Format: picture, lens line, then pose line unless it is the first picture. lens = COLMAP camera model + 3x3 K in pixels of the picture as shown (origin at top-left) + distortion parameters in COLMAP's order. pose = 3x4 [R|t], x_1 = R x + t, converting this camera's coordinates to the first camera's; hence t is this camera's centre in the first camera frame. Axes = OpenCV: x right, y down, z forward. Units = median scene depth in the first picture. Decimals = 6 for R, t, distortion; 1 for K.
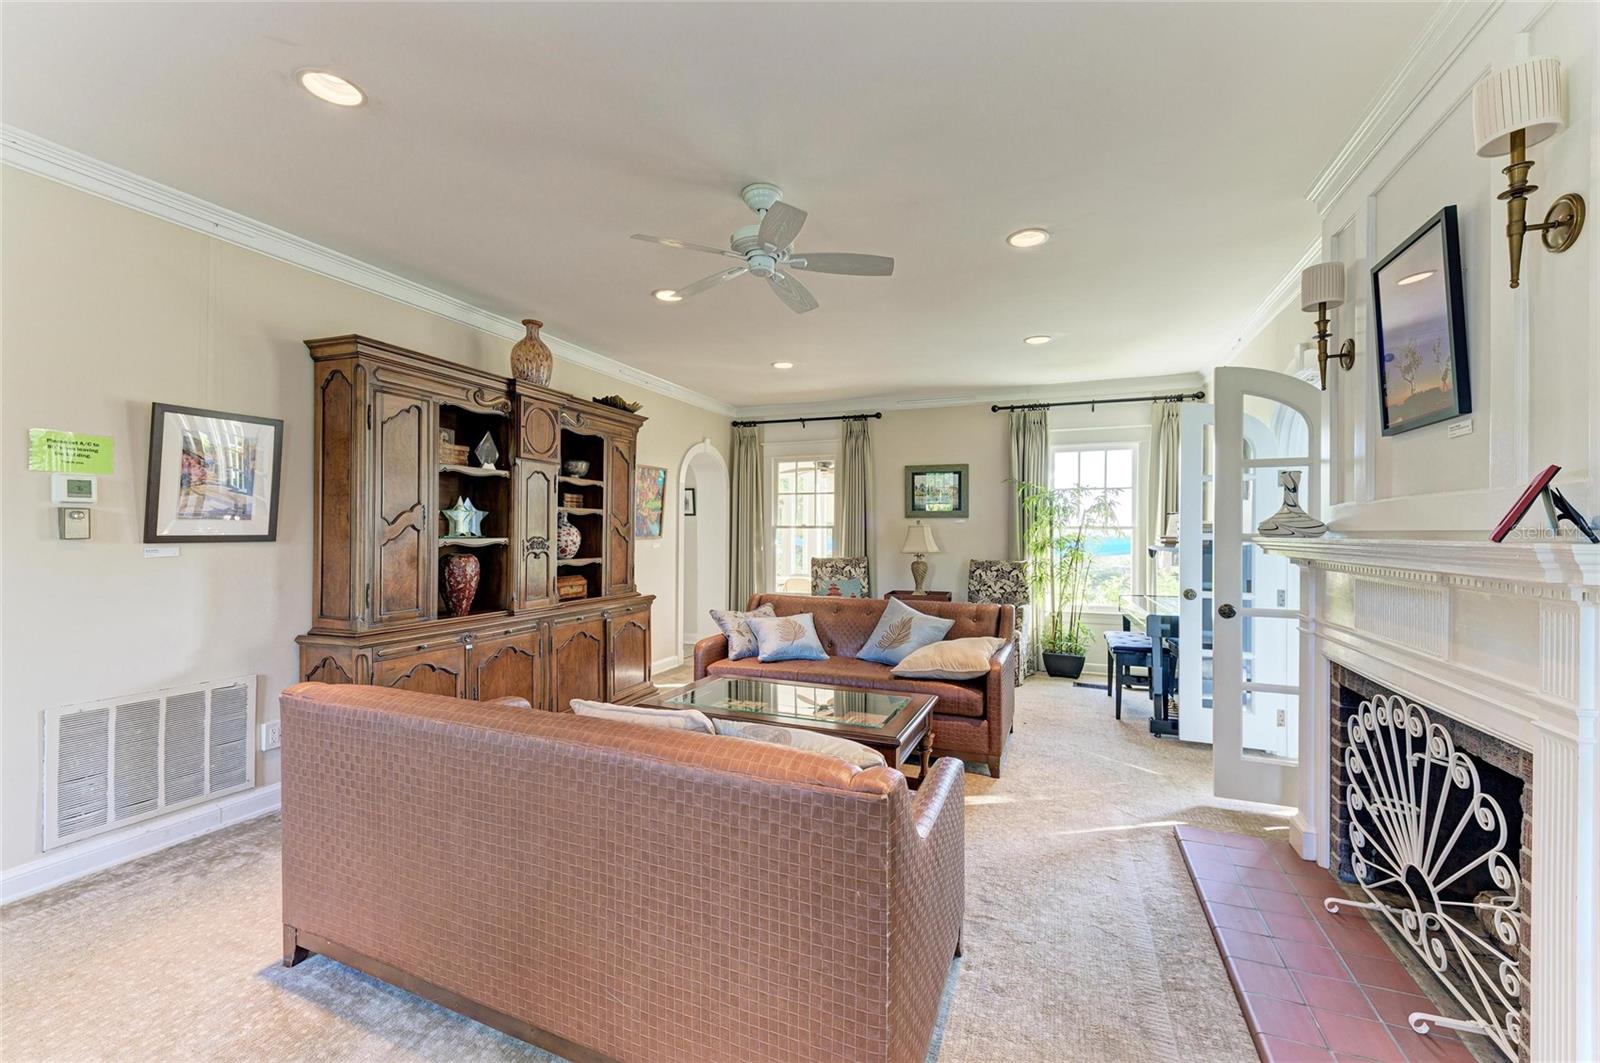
lens RADIAL K [[644.5, 0, 800.8], [0, 644.5, 532.2], [0, 0, 1]] dist [-0.001599, -0.000158]
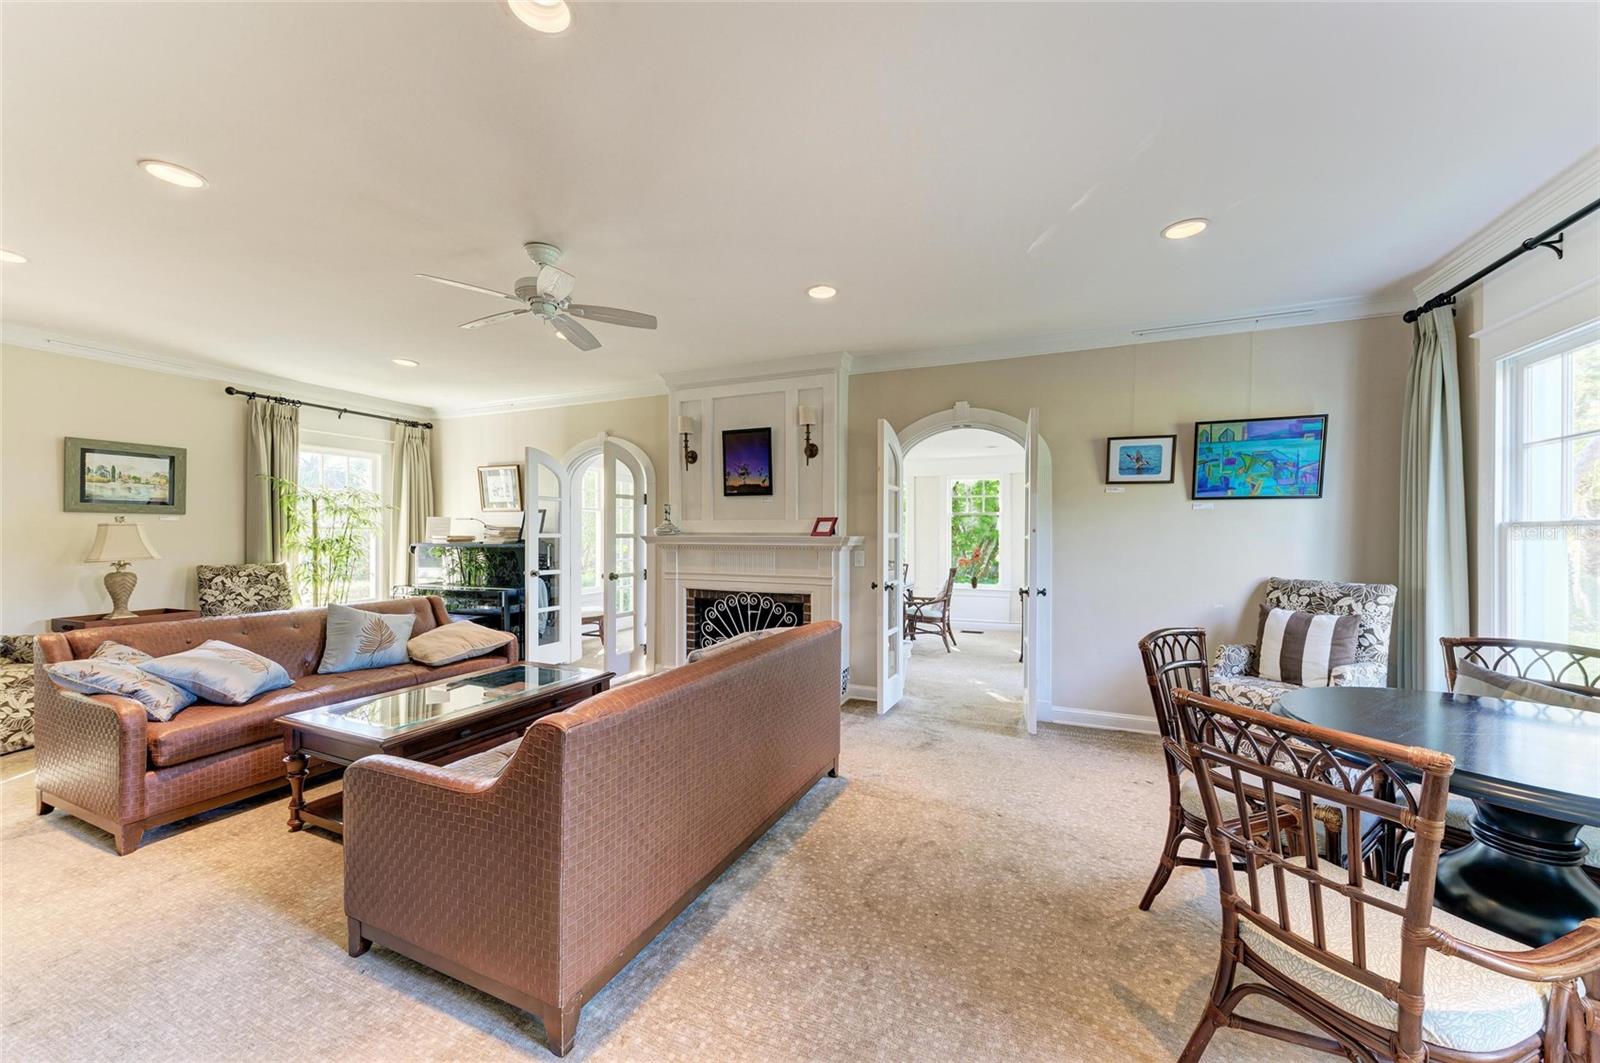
lens RADIAL K [[587.5, 0, 801.3], [0, 587.5, 534.7], [0, 0, 1]] dist [0.001259, 0.000080]
pose [[0.029163, -0.005972, 0.999557, -0.480407], [-0.003285, 0.999976, 0.006071, -0.004467], [-0.999569, -0.003461, 0.029142, 0.204585]]
